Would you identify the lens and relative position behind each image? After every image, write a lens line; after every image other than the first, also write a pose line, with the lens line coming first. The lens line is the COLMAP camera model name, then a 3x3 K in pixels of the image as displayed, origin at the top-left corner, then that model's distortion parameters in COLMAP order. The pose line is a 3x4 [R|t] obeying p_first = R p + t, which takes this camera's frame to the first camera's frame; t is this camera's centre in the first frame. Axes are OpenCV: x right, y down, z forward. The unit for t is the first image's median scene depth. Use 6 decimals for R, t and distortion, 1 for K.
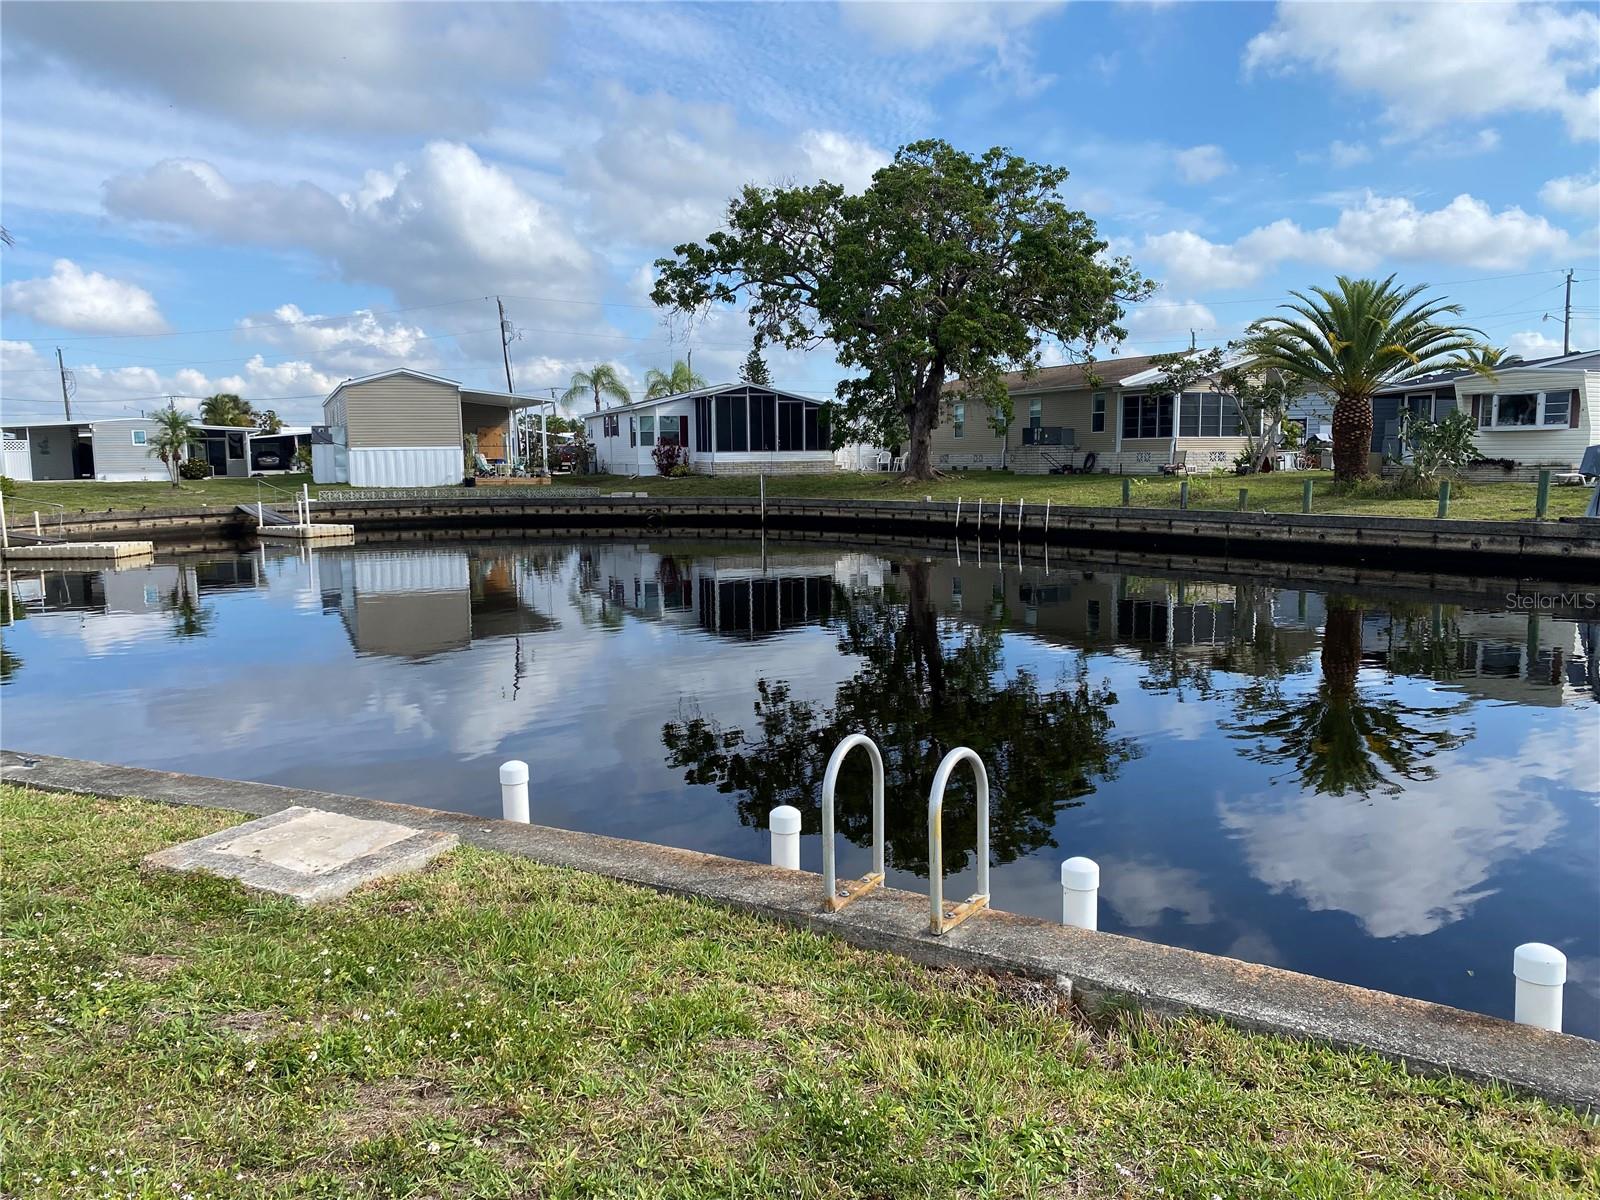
lens RADIAL K [[1213.9, 0, 776.6], [0, 1213.9, 616.6], [0, 0, 1]] dist [0.046355, -0.061813]
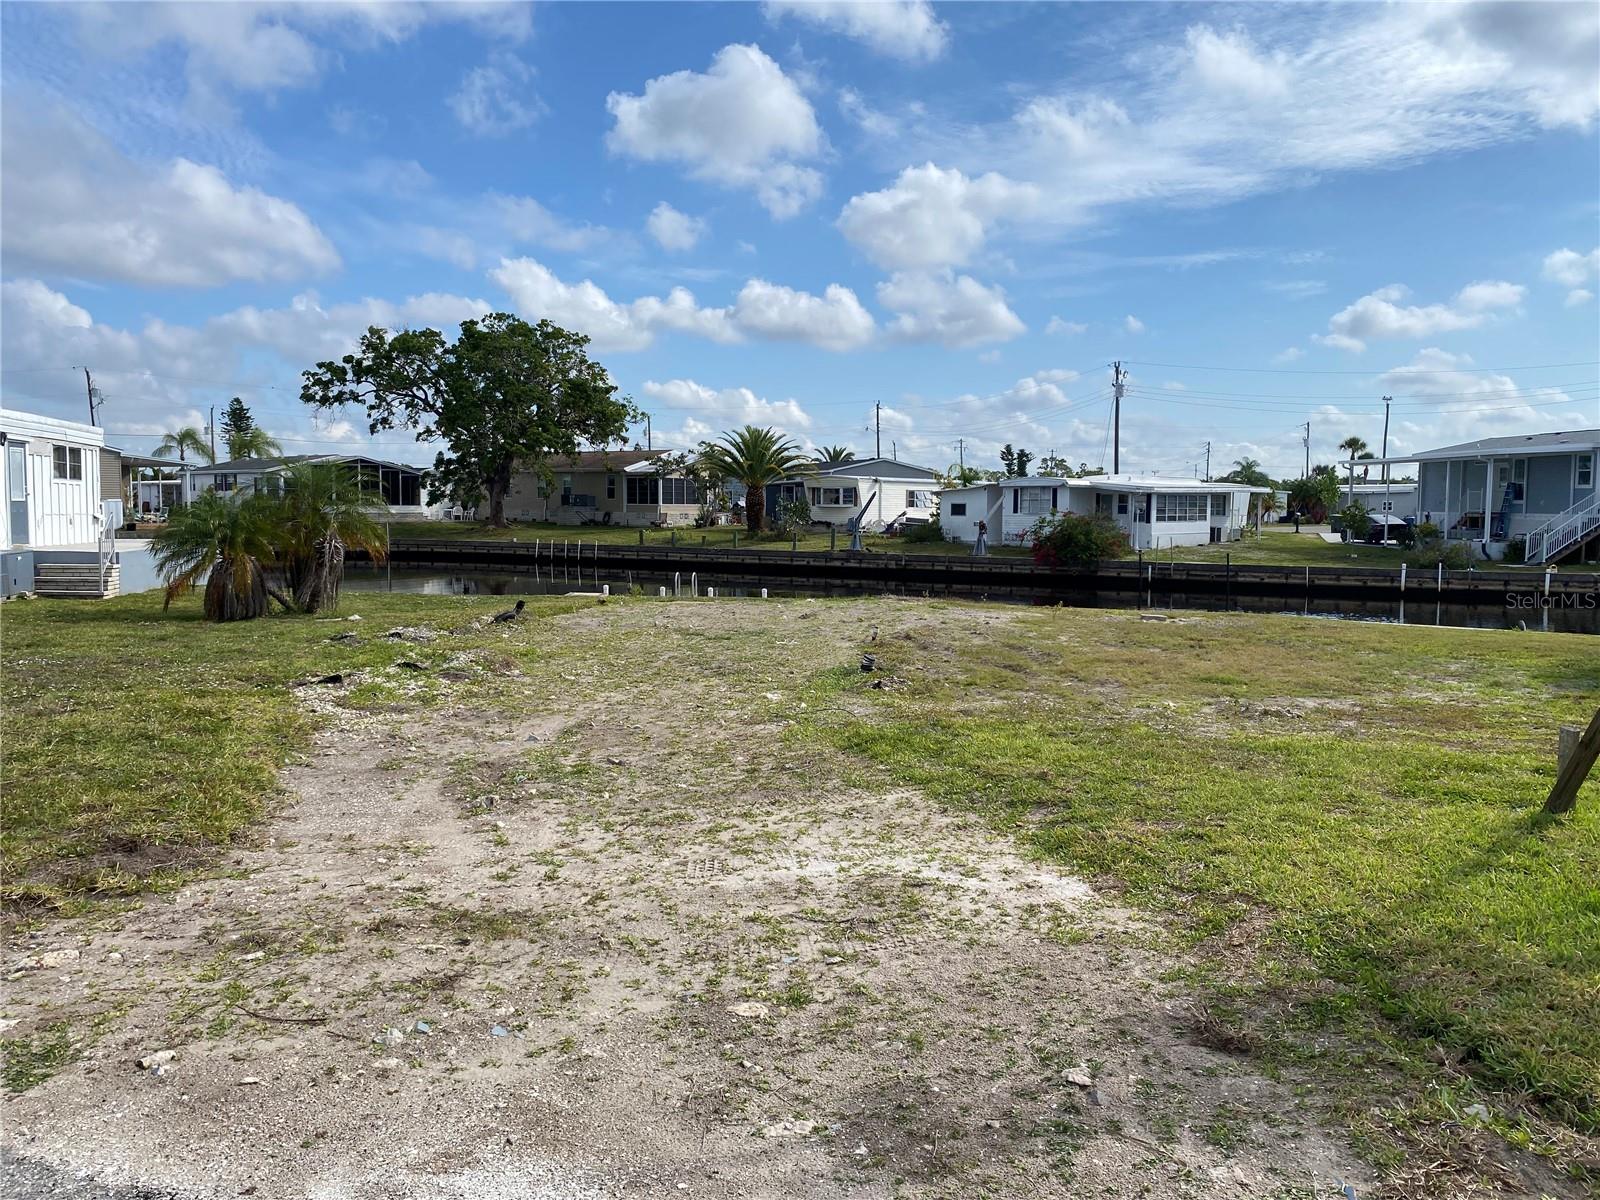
lens RADIAL K [[1213.3, 0, 809.1], [0, 1213.3, 593.3], [0, 0, 1]] dist [0.104879, -0.180558]
pose [[0.890971, -0.017366, 0.453727, -0.253863], [0.042257, 0.998103, -0.044779, 0.058662], [-0.452089, 0.059070, 0.890015, -0.575833]]
